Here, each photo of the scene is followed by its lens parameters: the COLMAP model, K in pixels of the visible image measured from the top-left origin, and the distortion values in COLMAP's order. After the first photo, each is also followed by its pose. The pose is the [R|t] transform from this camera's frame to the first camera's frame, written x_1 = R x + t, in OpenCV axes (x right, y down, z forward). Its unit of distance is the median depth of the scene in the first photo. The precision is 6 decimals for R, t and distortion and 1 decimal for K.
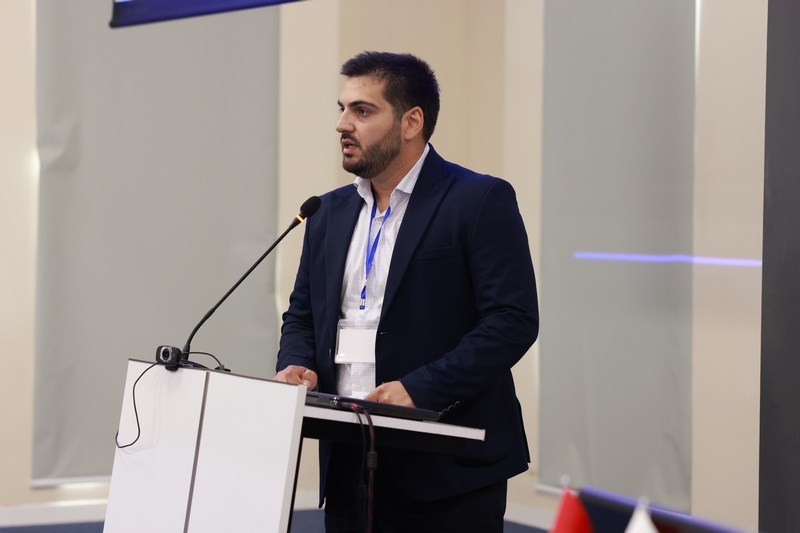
lens RADIAL K [[2449.4, 0, 400.0], [0, 2449.4, 266.5], [0, 0, 1]] dist [0.128954, 1.129240]
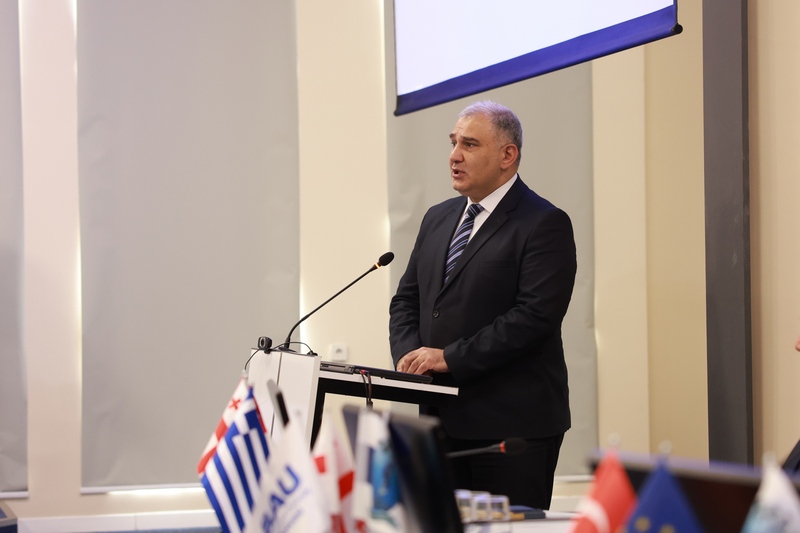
lens RADIAL K [[2449.4, 0, 400.0], [0, 2449.4, 266.5], [0, 0, 1]] dist [0.128954, 1.129240]
pose [[0.967501, -0.027067, -0.251413, 0.182892], [0.019497, 0.999280, -0.032549, 0.020497], [0.252113, 0.026589, 0.967332, -0.206926]]
